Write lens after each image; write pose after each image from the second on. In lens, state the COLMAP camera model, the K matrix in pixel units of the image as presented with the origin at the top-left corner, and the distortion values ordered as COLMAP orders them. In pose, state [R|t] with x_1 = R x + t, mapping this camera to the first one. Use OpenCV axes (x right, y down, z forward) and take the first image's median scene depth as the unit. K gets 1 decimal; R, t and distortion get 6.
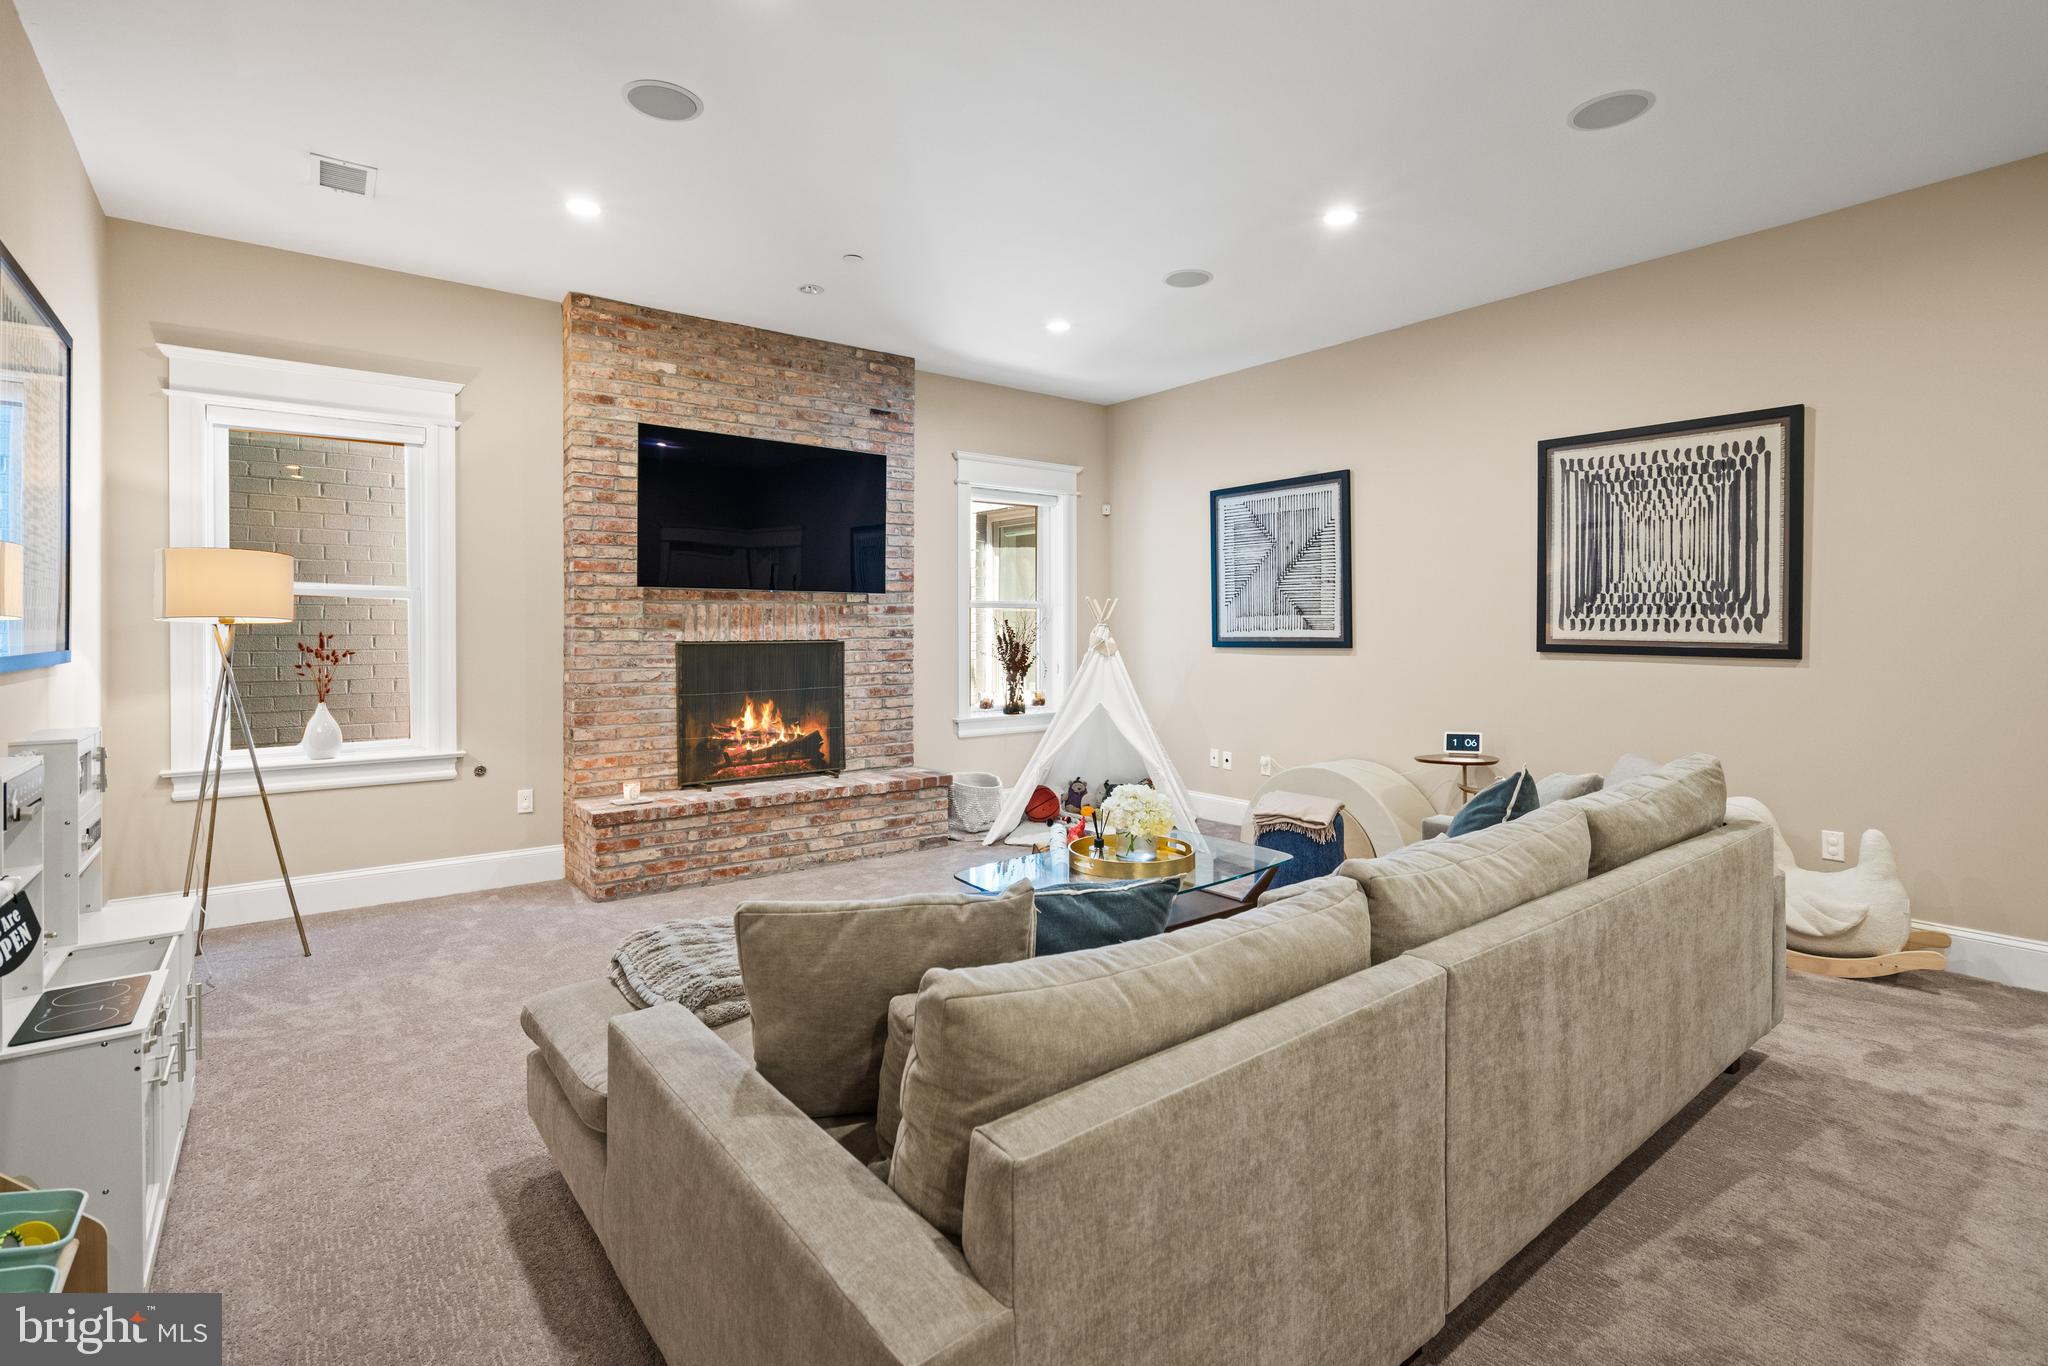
lens RADIAL K [[951.7, 0, 1015.2], [0, 951.7, 676.3], [0, 0, 1]] dist [-0.002921, 0.000377]
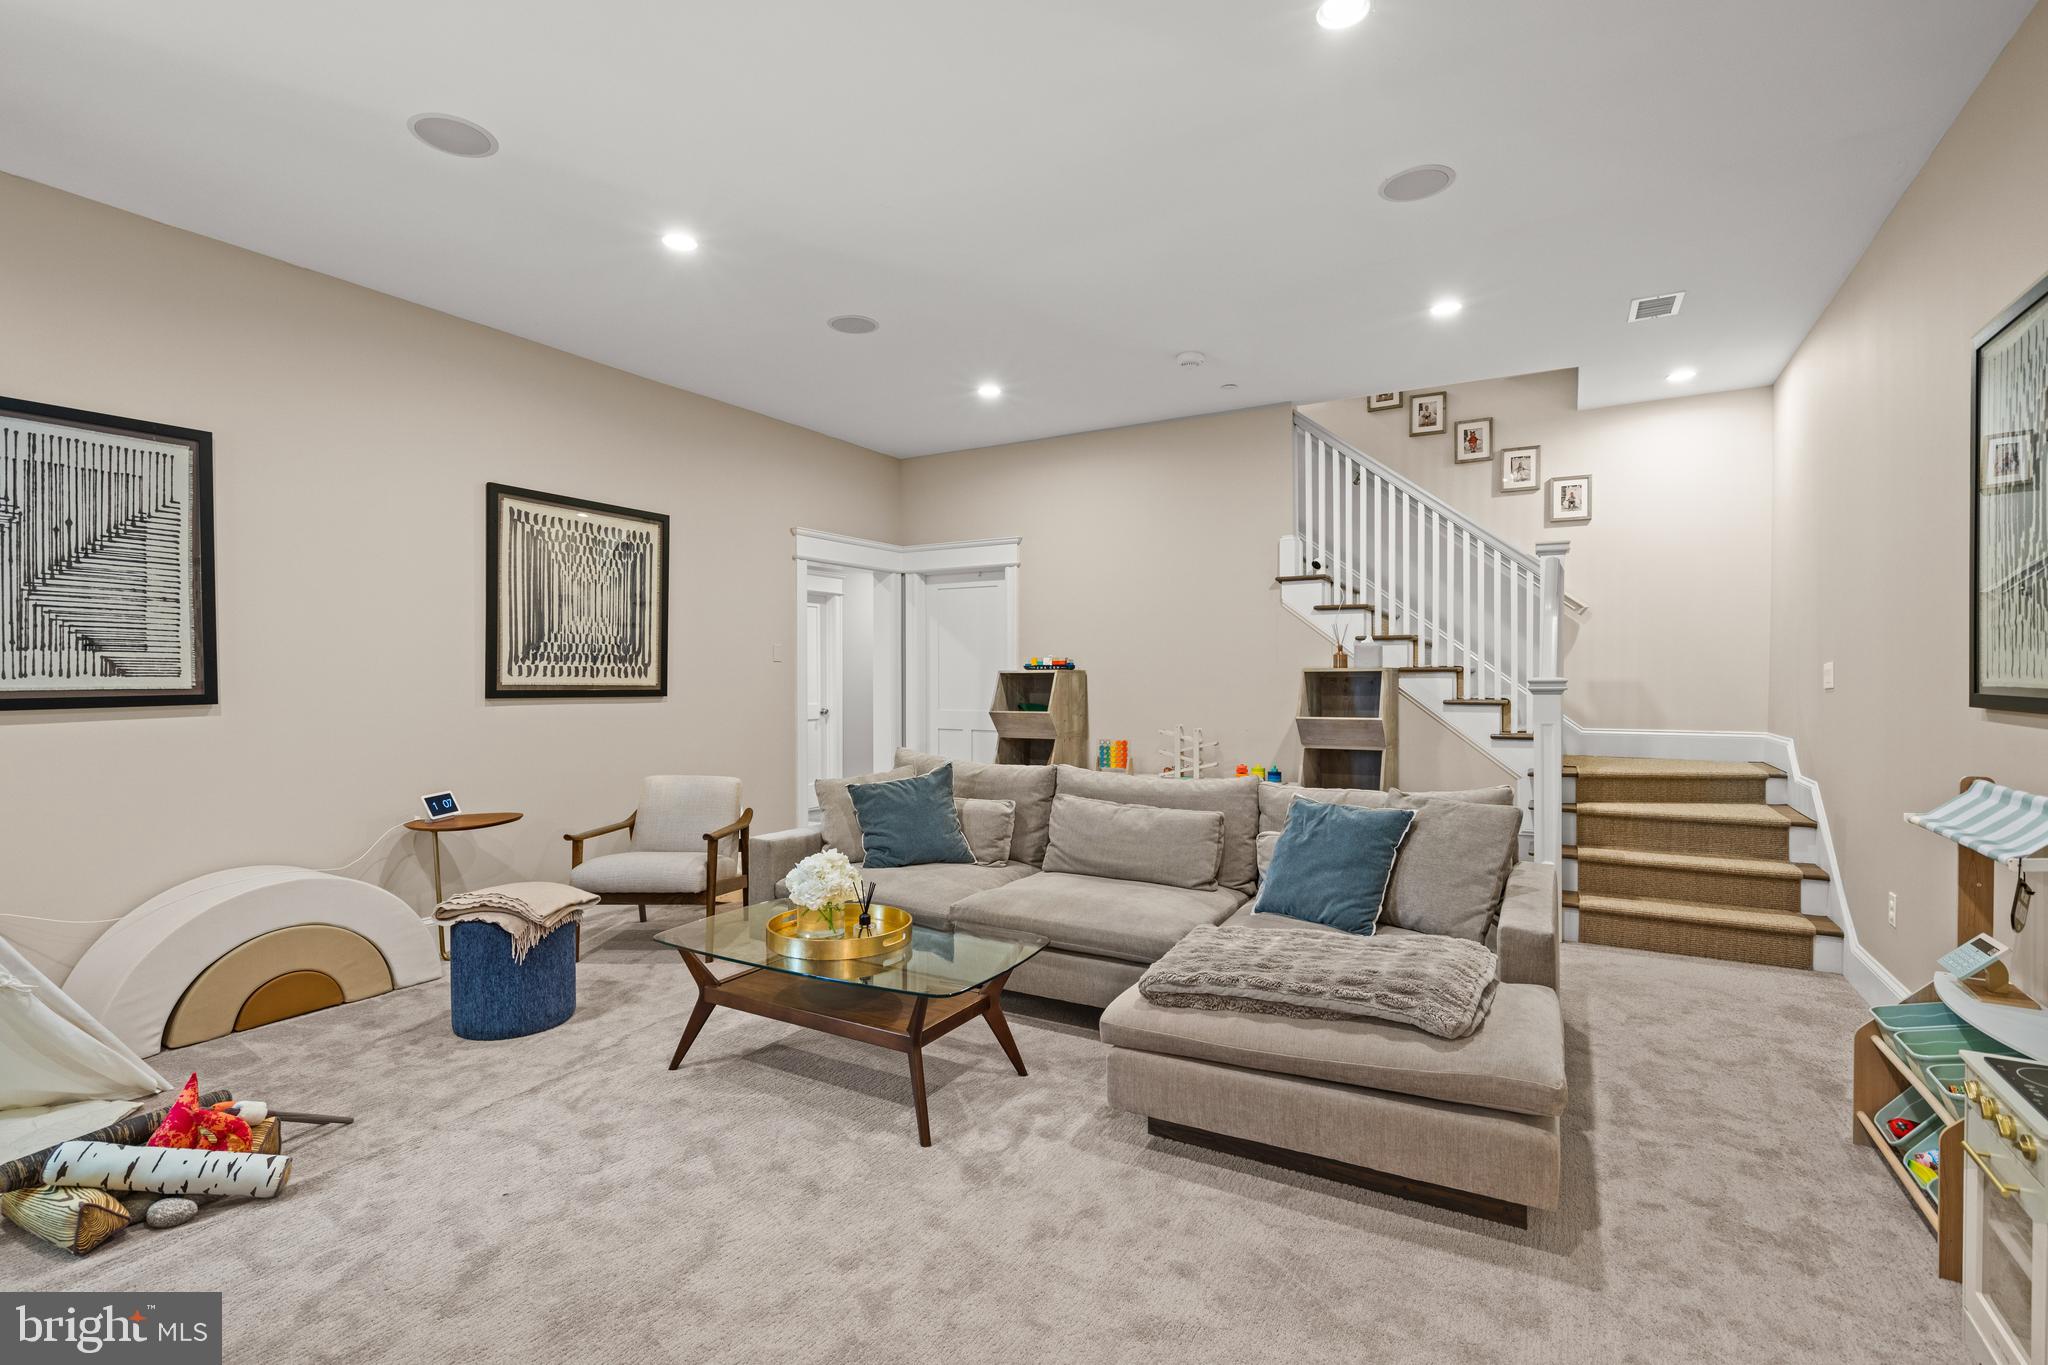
lens RADIAL K [[951.7, 0, 1015.2], [0, 951.7, 675.8], [0, 0, 1]] dist [-0.002921, 0.000377]
pose [[-0.375058, -0.005288, 0.926986, -0.576295], [0.041640, 0.998878, 0.022546, -0.050874], [-0.926066, 0.047056, -0.374417, 0.909149]]
